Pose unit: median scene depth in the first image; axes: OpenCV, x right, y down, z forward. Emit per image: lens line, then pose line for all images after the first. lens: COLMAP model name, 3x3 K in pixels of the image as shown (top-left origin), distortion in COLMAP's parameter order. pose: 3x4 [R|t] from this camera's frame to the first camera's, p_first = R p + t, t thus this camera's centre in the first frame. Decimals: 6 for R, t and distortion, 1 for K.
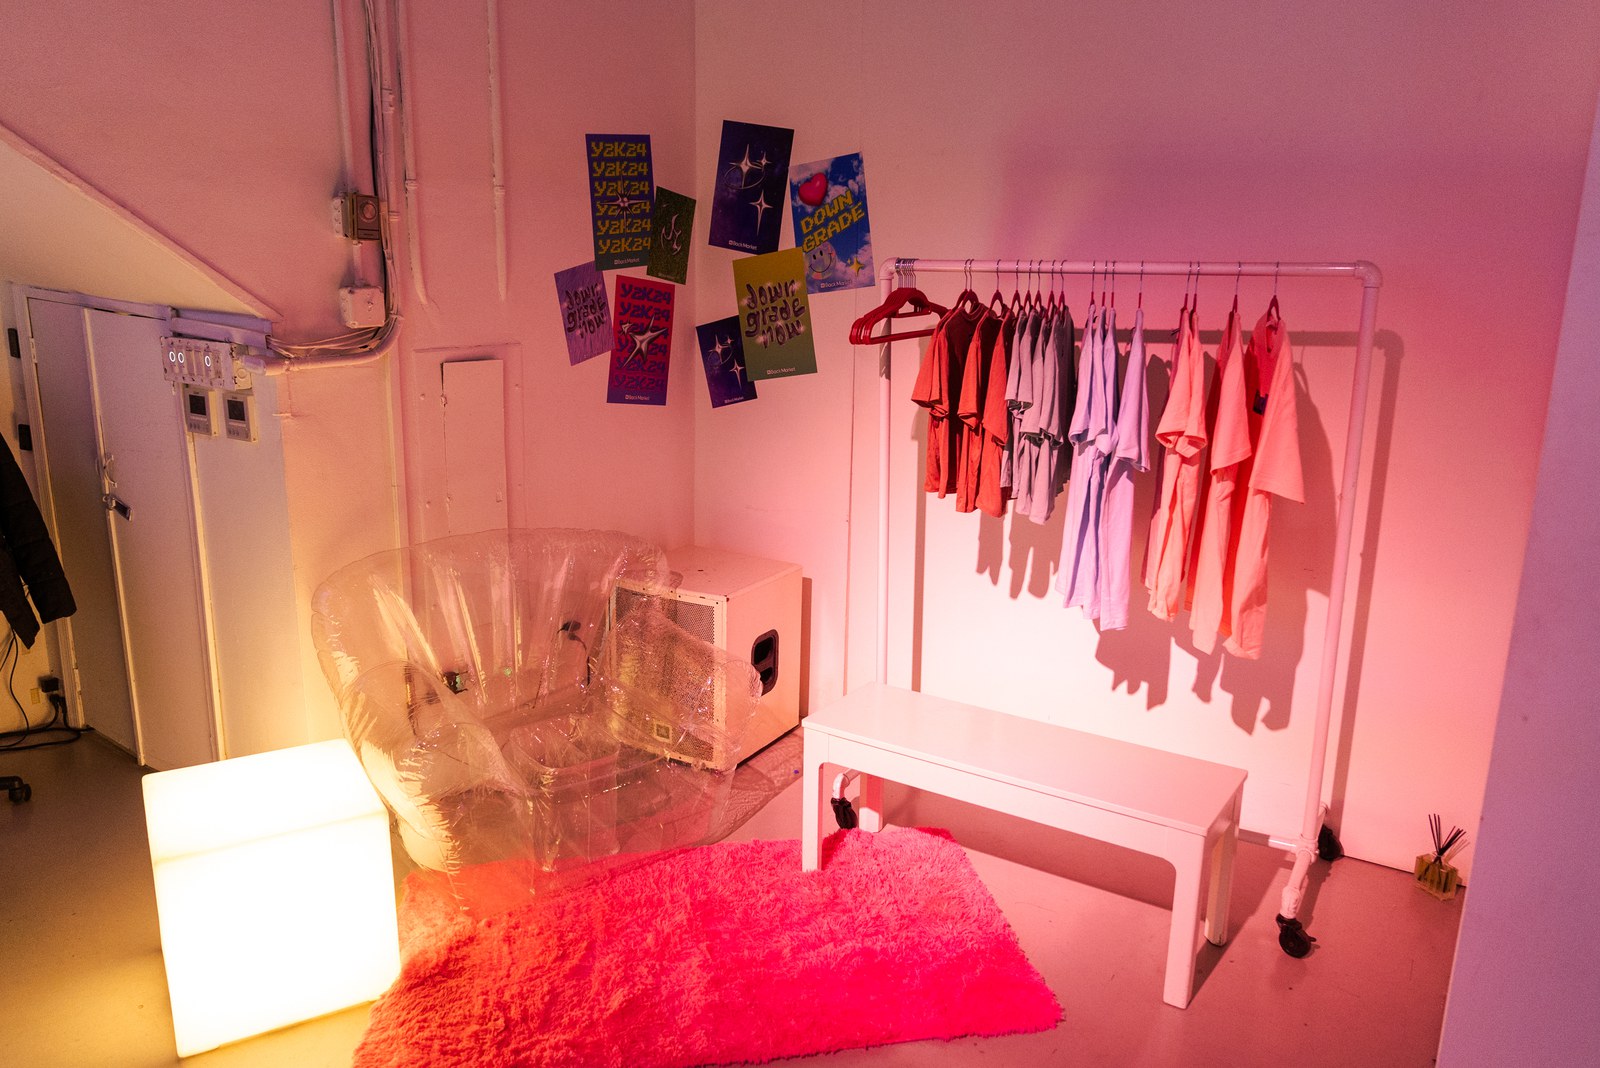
lens RADIAL K [[1194.4, 0, 800.0], [0, 1194.4, 534.0], [0, 0, 1]] dist [-0.042335, 0.001297]
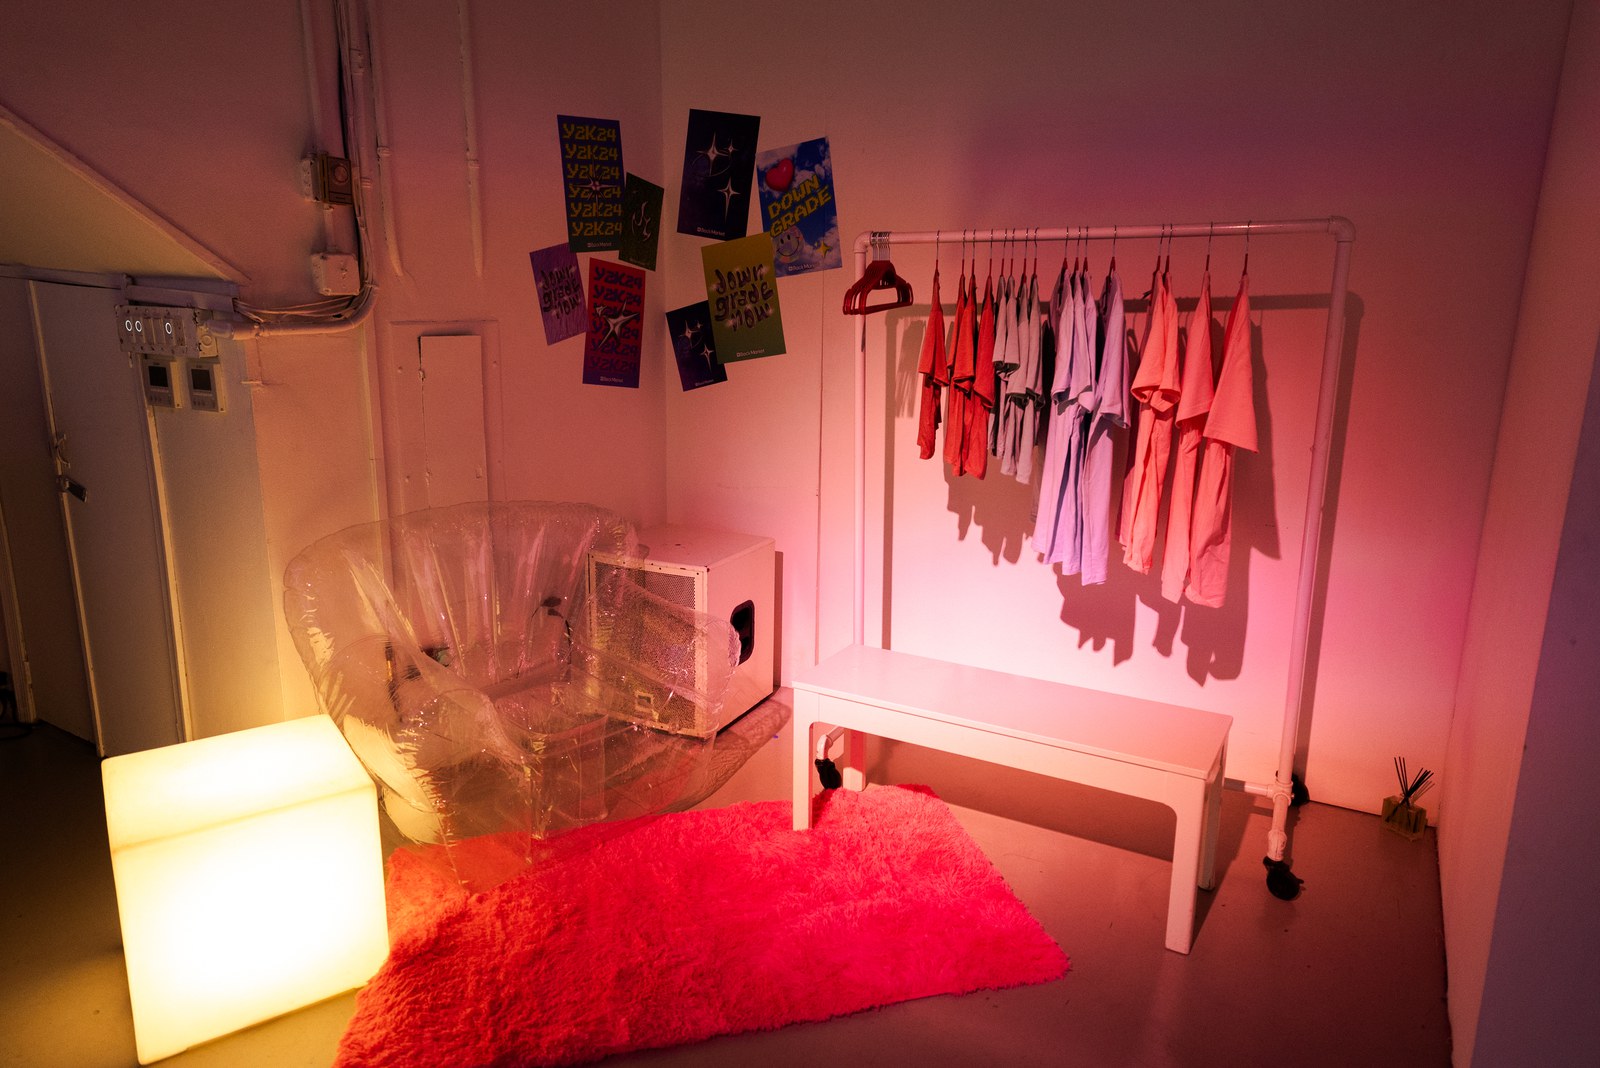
lens RADIAL K [[1053.1, 0, 800.0], [0, 1053.1, 534.0], [0, 0, 1]] dist [0.027262, -0.019533]
pose [[0.997183, -0.019267, 0.072490, -0.051563], [0.019916, 0.999768, -0.008249, 0.036386], [-0.072314, 0.009670, 0.997335, 0.096876]]
